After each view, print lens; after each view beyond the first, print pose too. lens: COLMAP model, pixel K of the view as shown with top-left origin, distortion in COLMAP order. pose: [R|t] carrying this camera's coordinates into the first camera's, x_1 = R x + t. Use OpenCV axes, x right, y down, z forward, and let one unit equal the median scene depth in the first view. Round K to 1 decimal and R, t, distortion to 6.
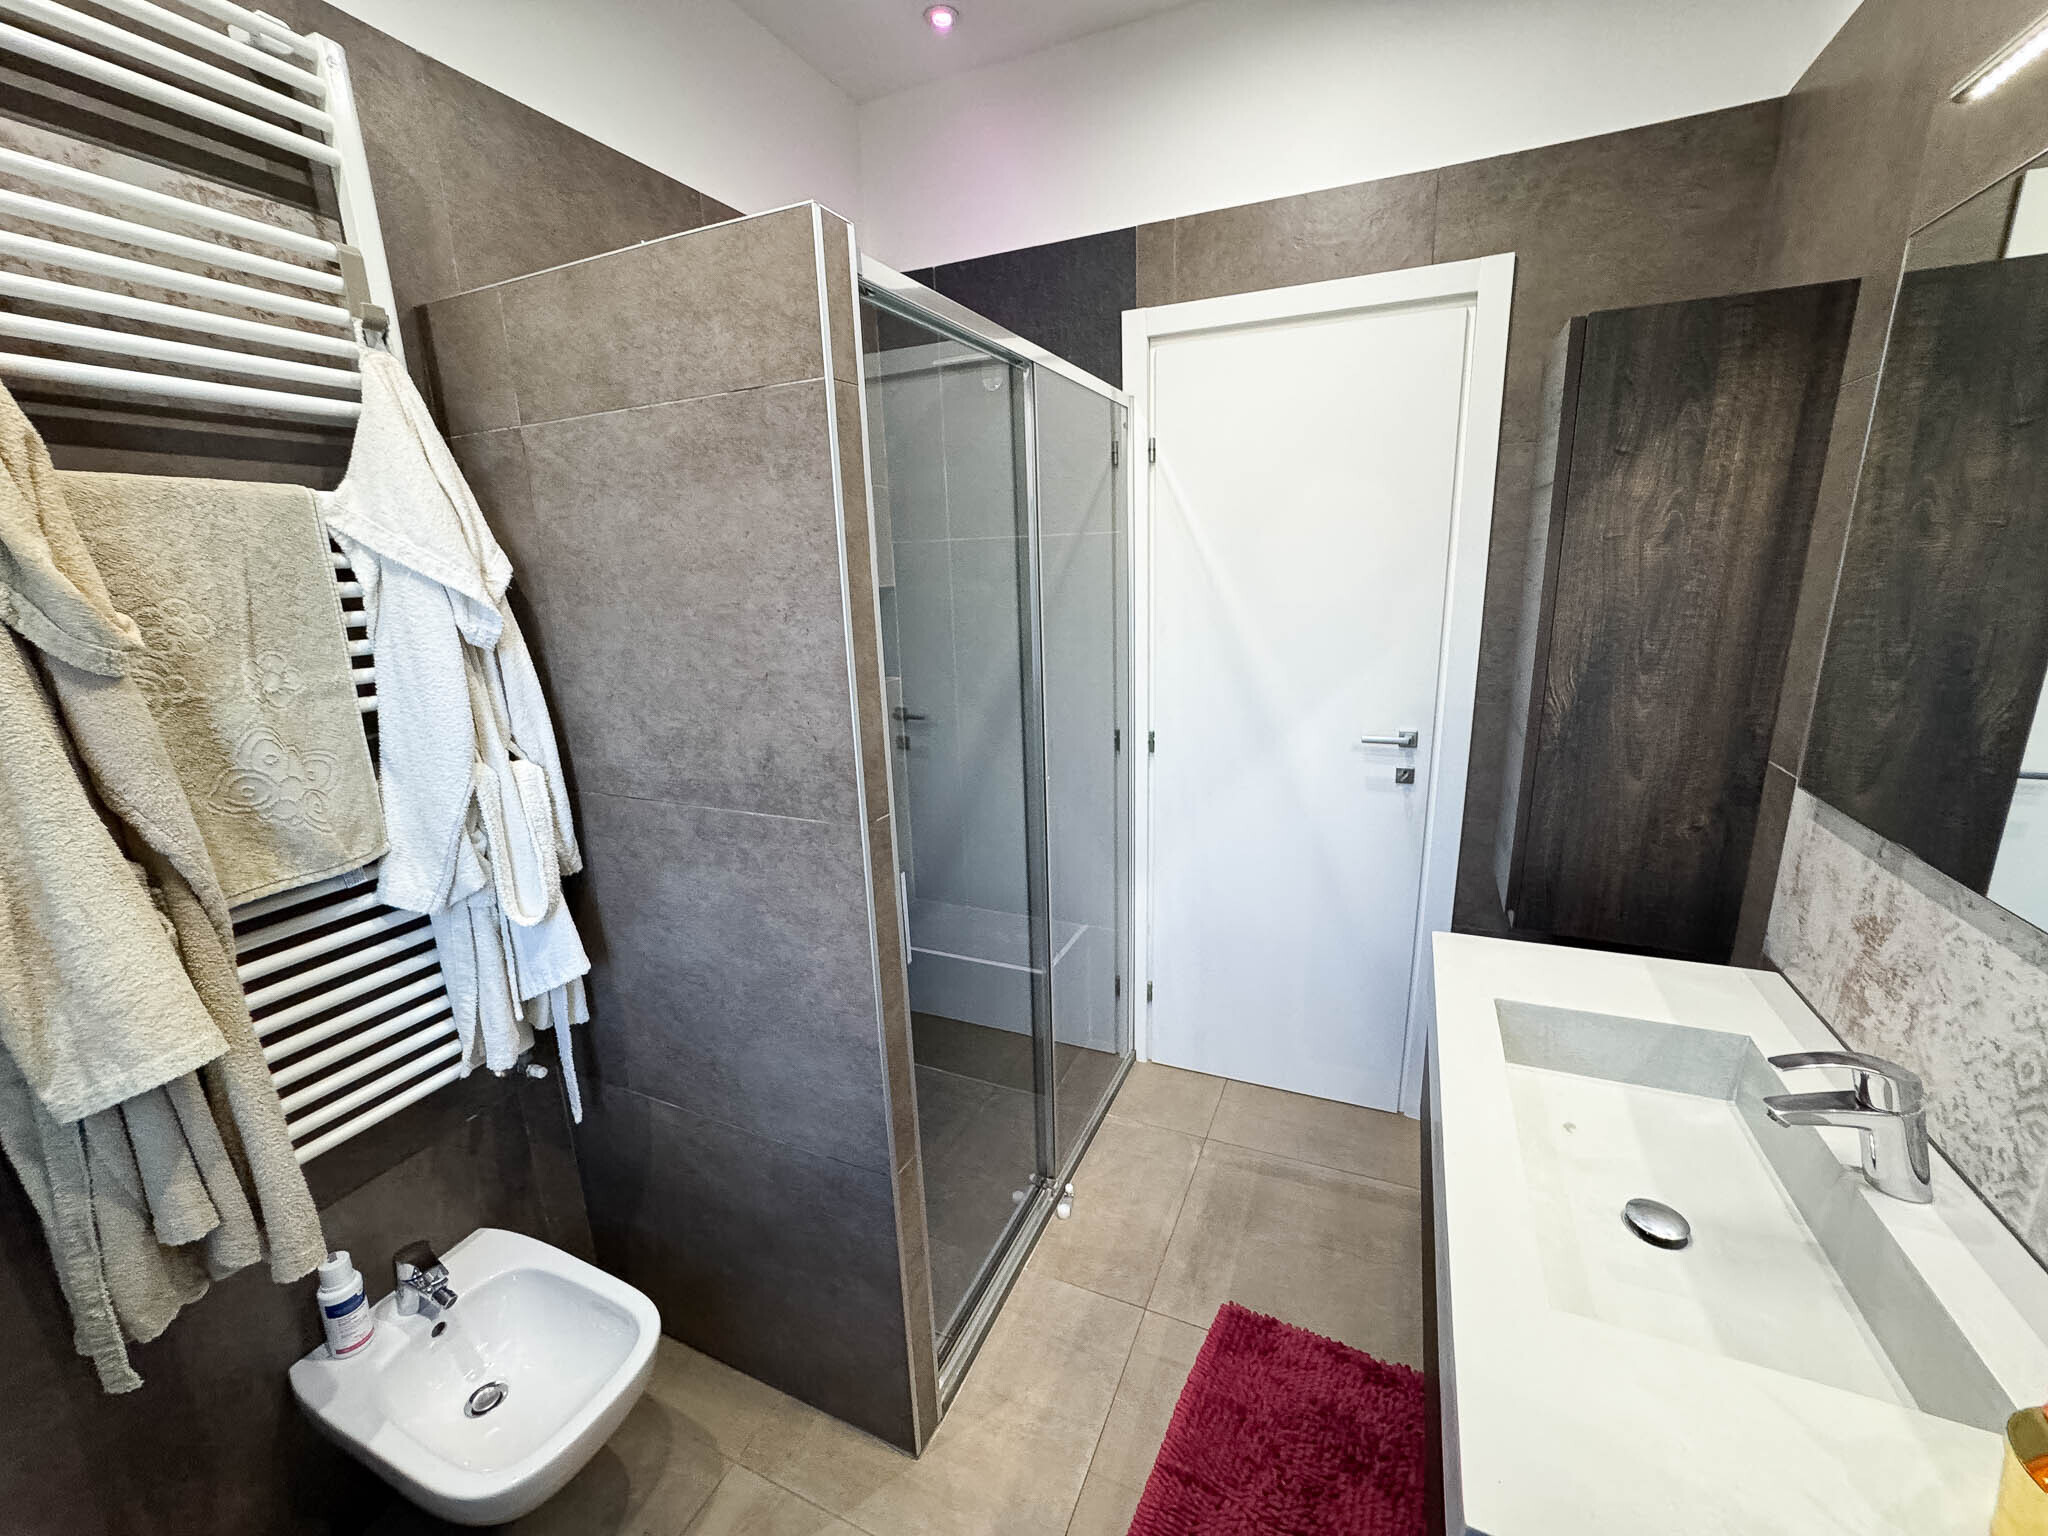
lens RADIAL K [[832.7, 0, 1027.6], [0, 832.7, 769.1], [0, 0, 1]] dist [-0.028851, 0.012842]
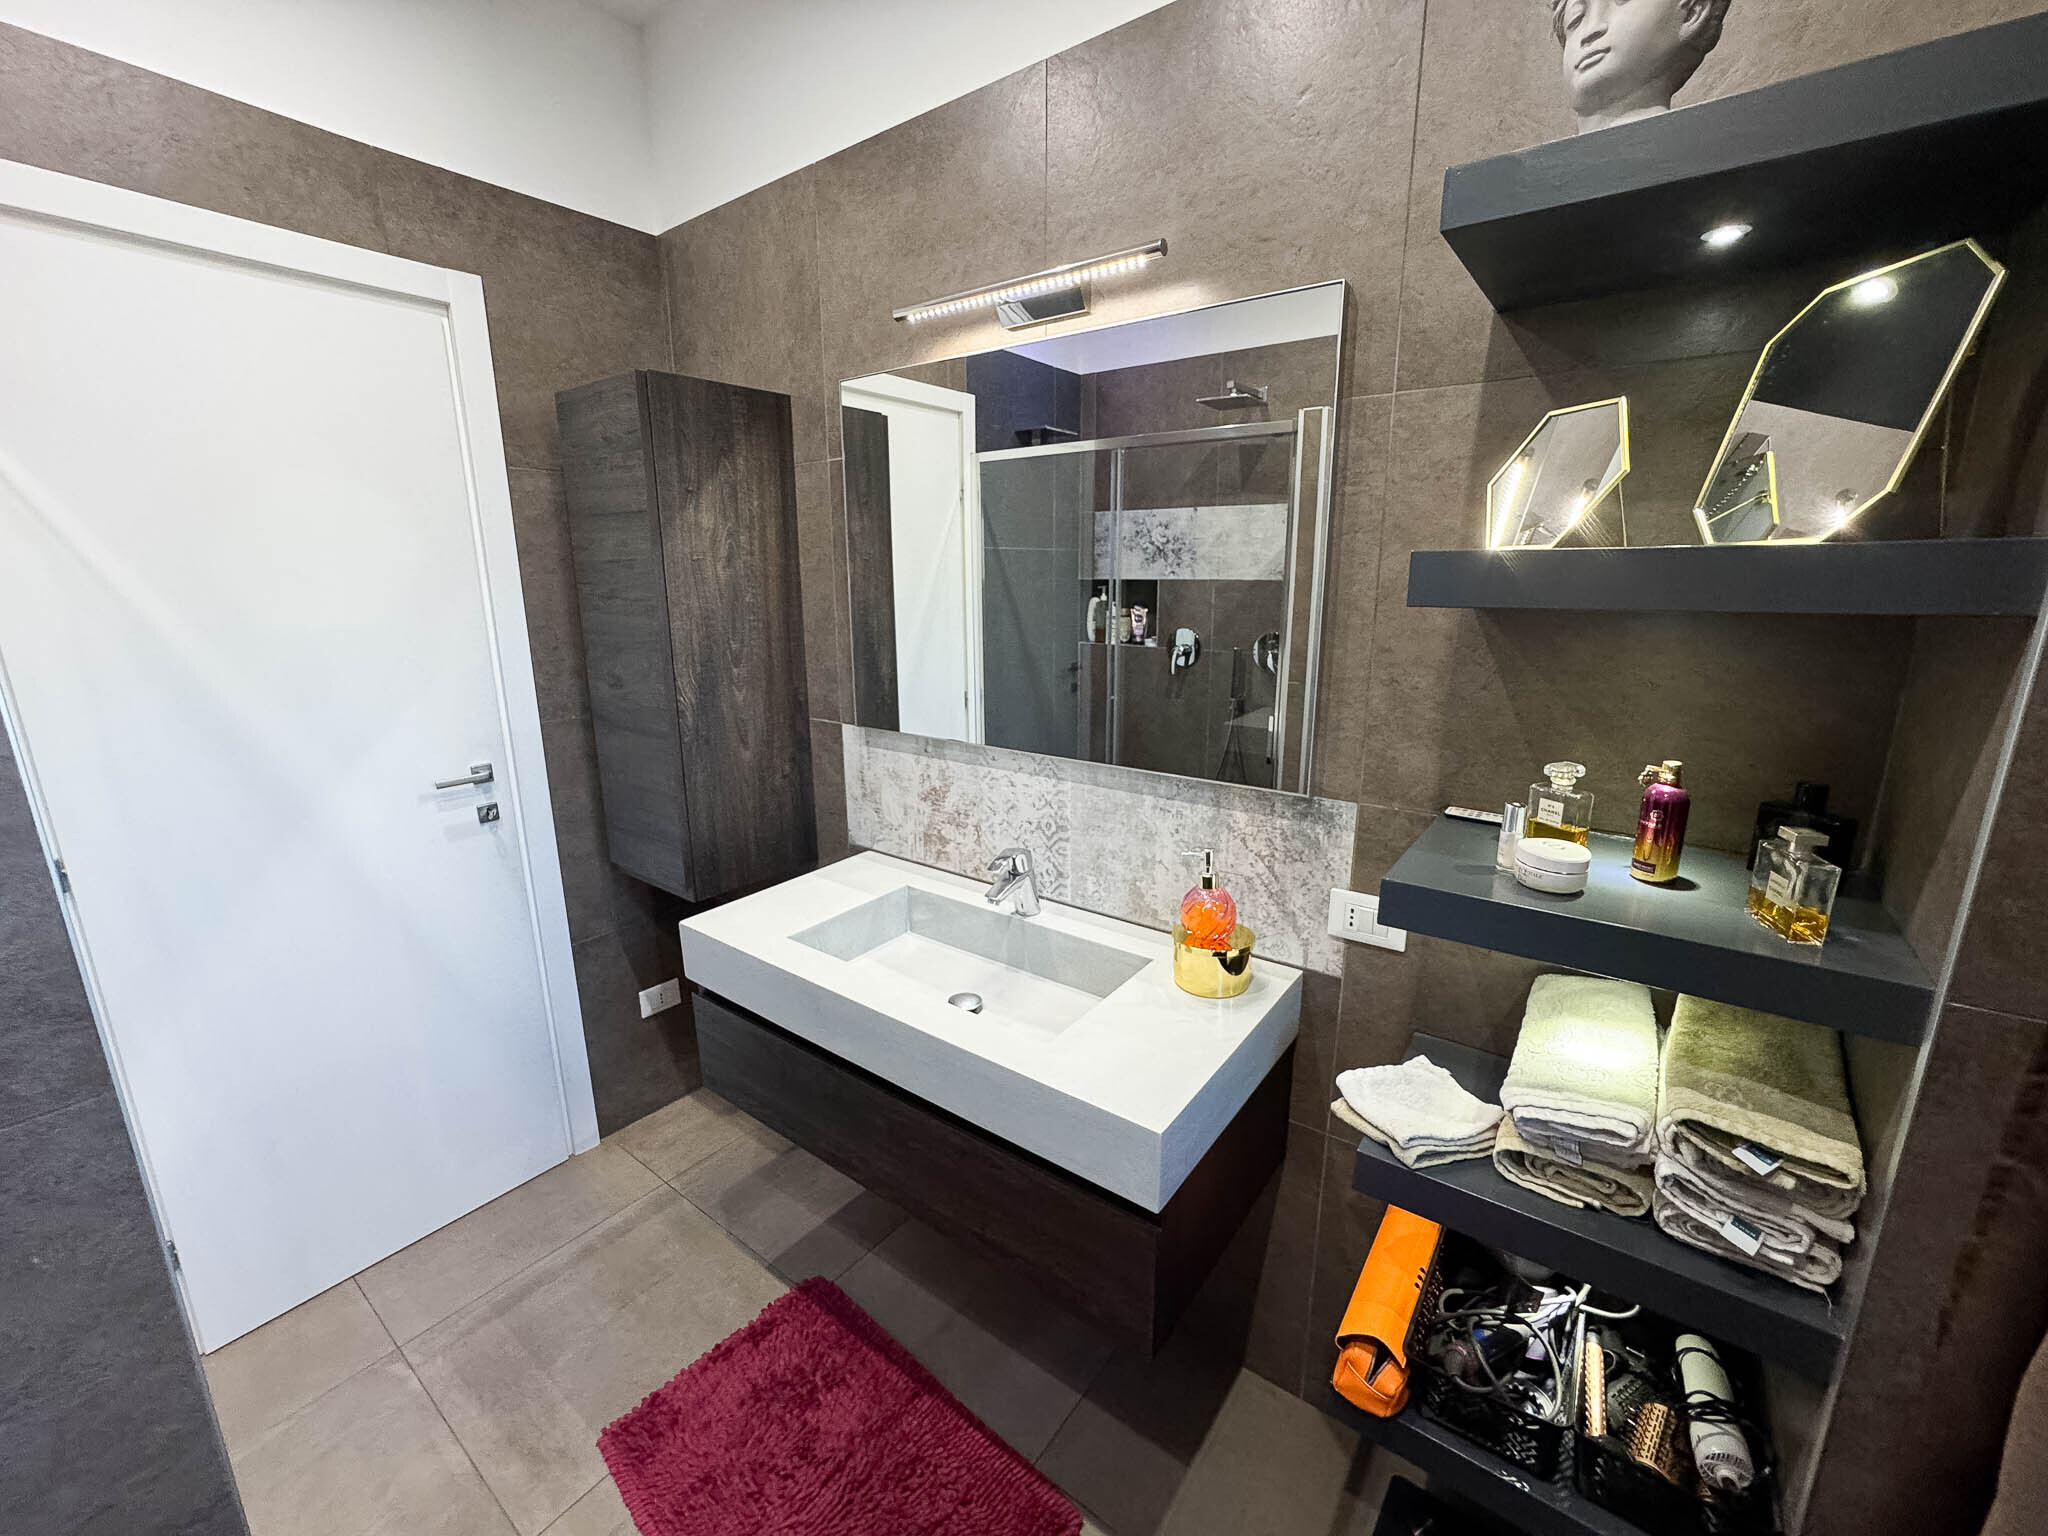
lens RADIAL K [[832.7, 0, 1023.9], [0, 832.7, 765.3], [0, 0, 1]] dist [-0.028851, 0.012842]
pose [[0.230025, -0.198619, 0.952701, -0.341281], [0.238162, 0.960673, 0.142778, -0.040146], [-0.943593, 0.194054, 0.268283, 0.225376]]
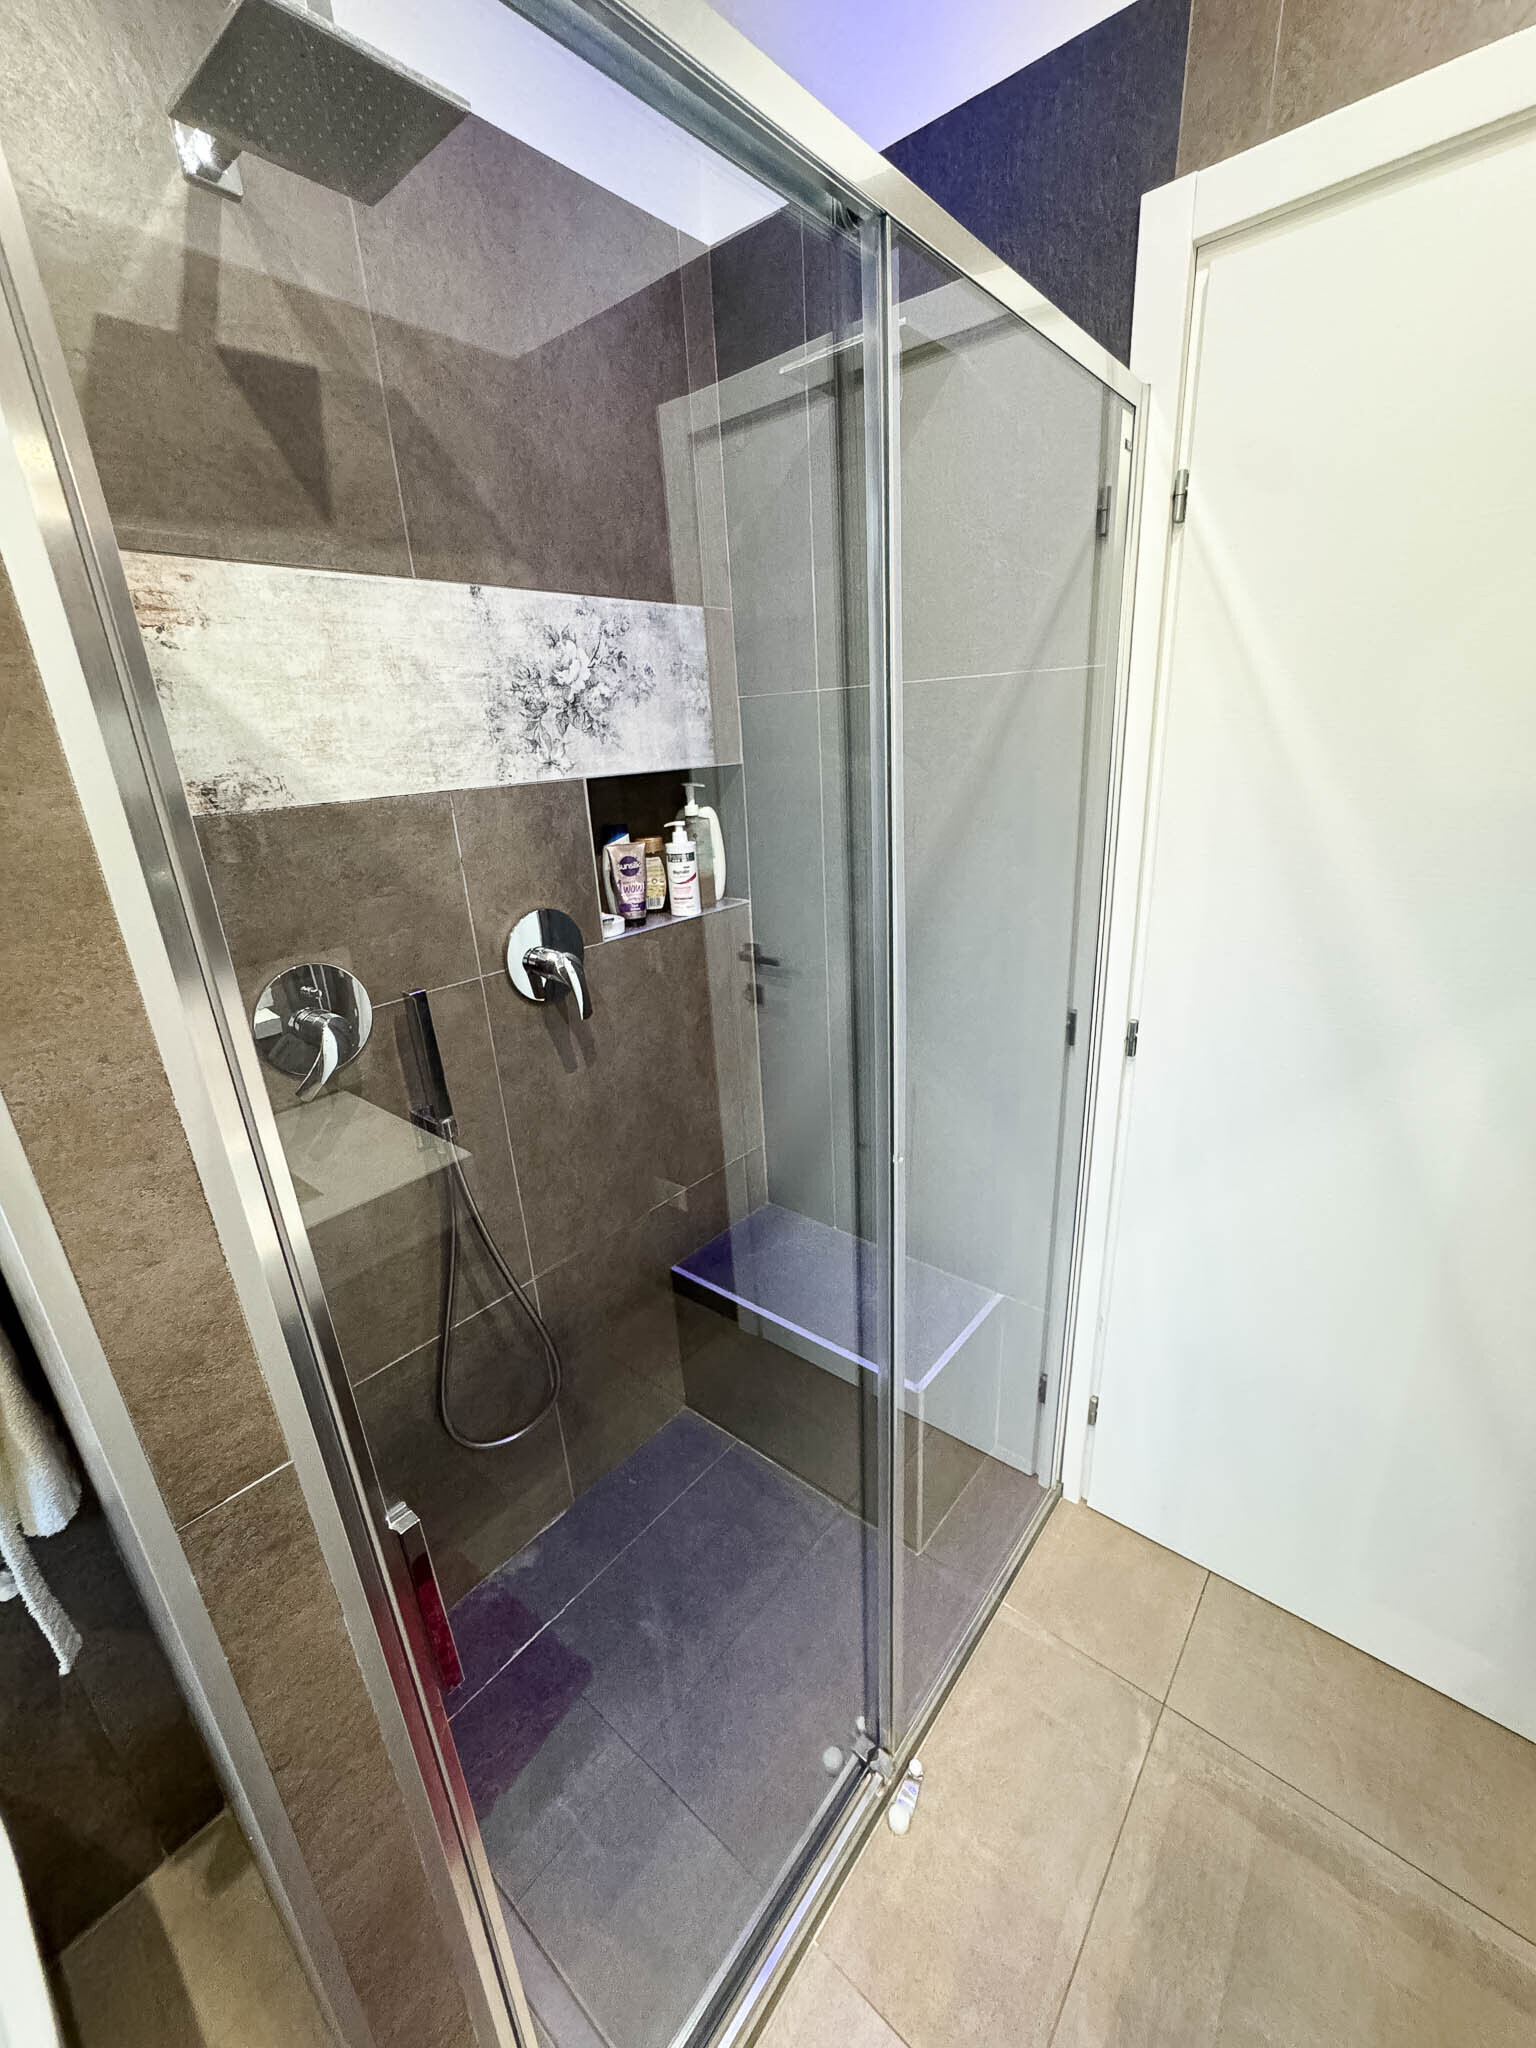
lens RADIAL K [[832.7, 0, 775.6], [0, 832.7, 1025.3], [0, 0, 1]] dist [-0.028851, 0.012842]
pose [[0.962623, 0.073129, -0.260785, 0.084291], [-0.046061, 0.993035, 0.108441, -0.131730], [0.266899, -0.092376, 0.959287, 0.532667]]
